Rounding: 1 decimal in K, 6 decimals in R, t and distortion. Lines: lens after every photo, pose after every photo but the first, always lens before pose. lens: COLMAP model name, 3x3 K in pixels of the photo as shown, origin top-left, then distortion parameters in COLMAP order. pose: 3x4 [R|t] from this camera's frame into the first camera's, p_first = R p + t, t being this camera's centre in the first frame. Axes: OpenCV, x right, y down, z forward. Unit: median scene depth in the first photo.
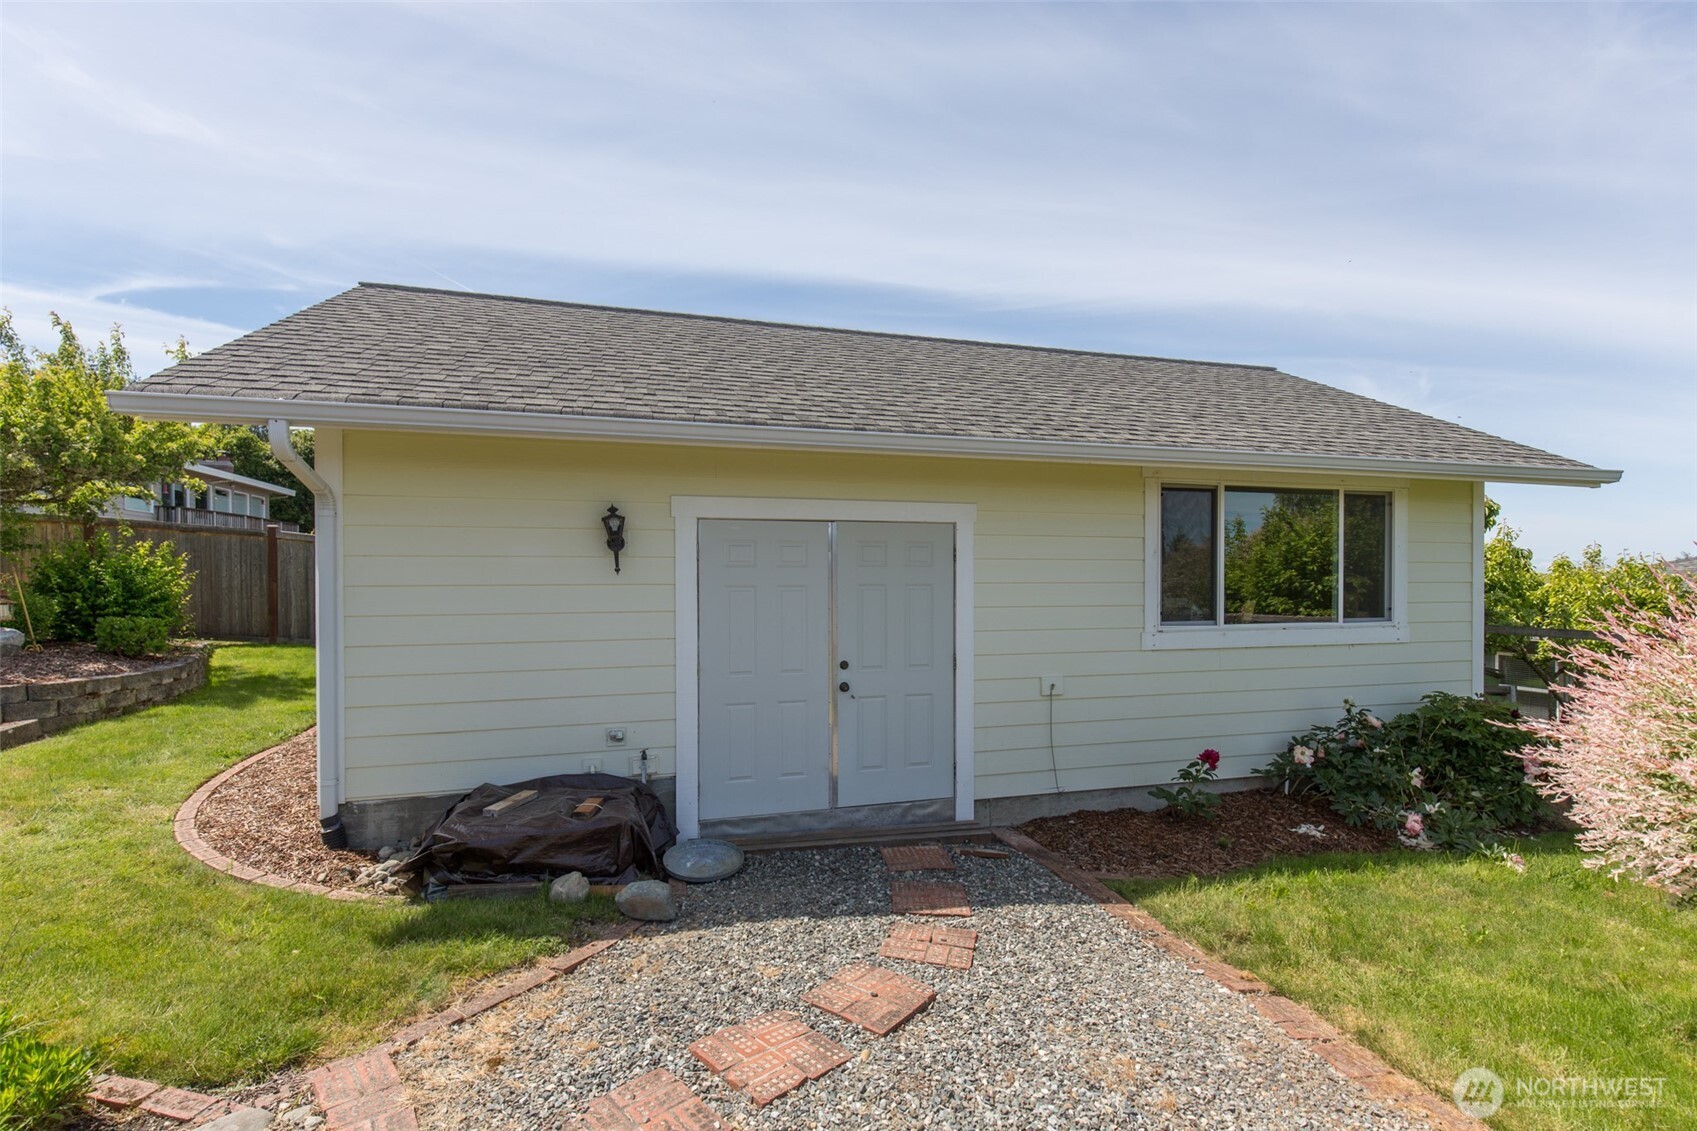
lens RADIAL K [[784.3, 0, 800.5], [0, 784.3, 570.9], [0, 0, 1]] dist [-0.001575, 0.000273]
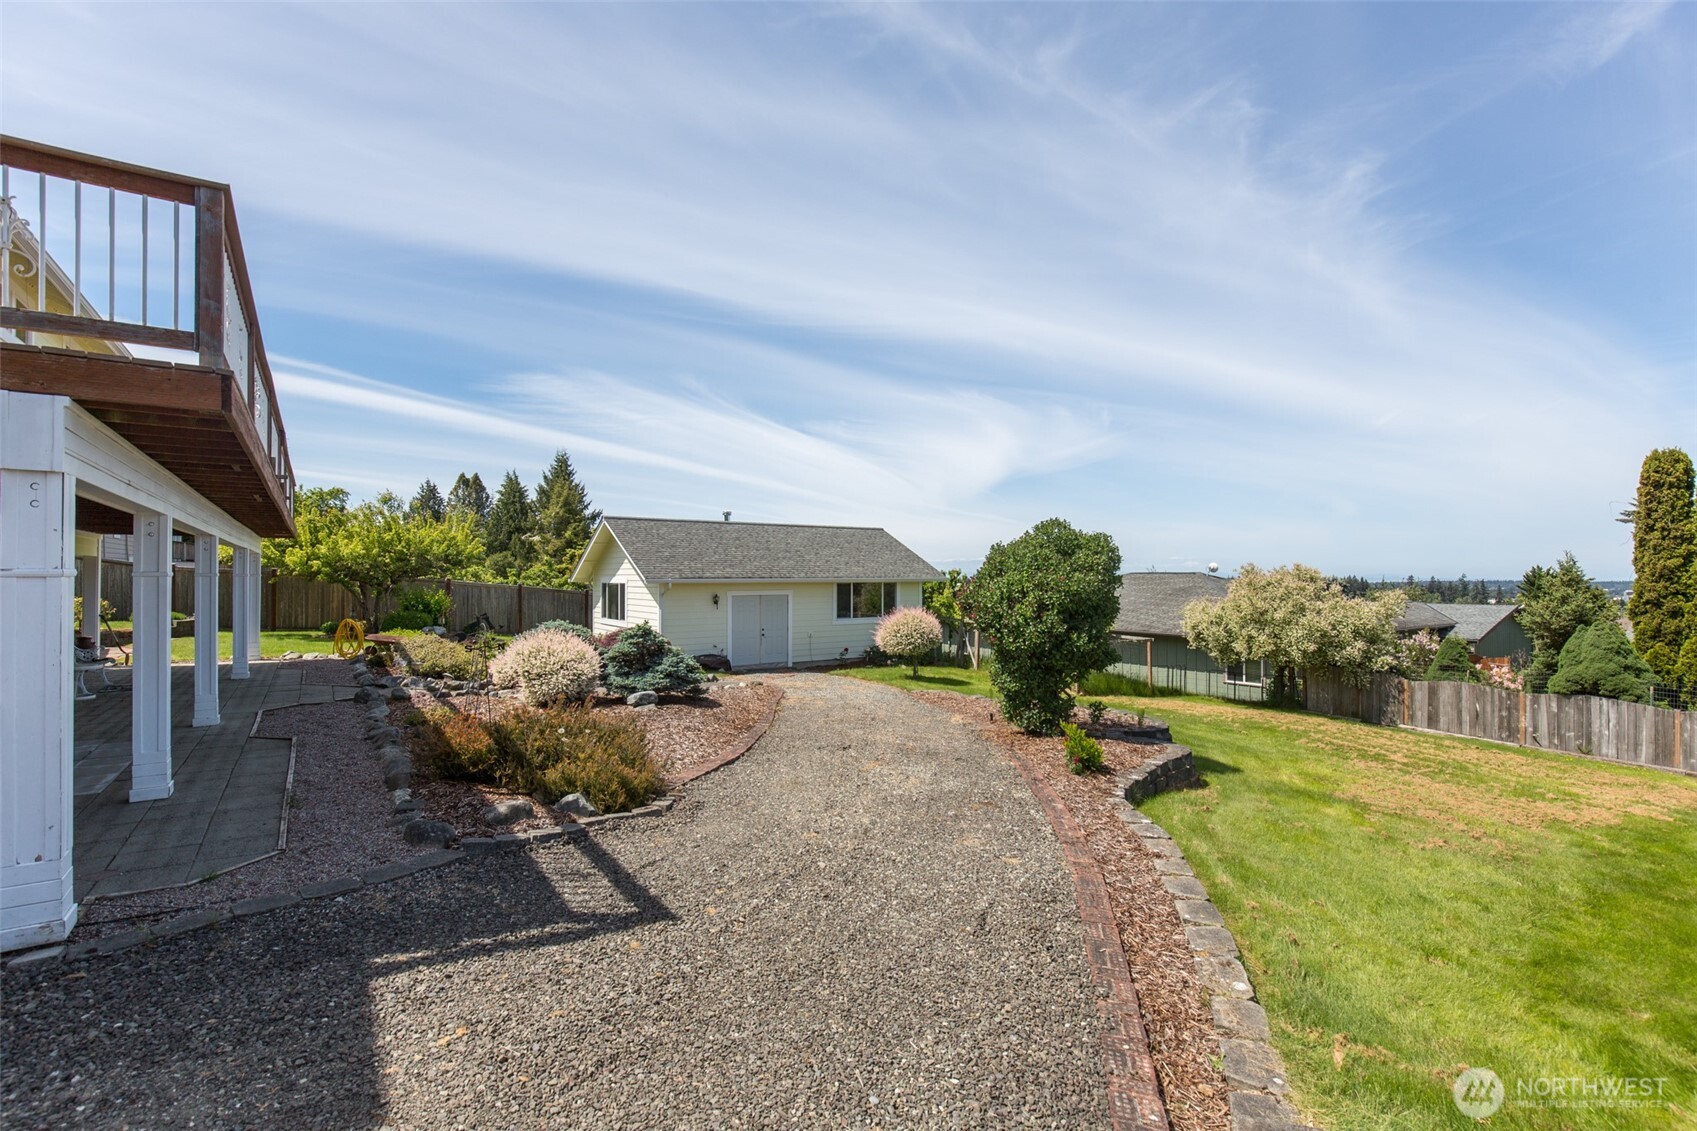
lens RADIAL K [[784.3, 0, 850.9], [0, 784.3, 562.2], [0, 0, 1]] dist [-0.001575, 0.000273]
pose [[0.940463, 0.004811, 0.339863, -0.867086], [0.001649, 0.999823, -0.018717, -0.149620], [-0.339893, 0.018163, 0.940289, -2.904401]]
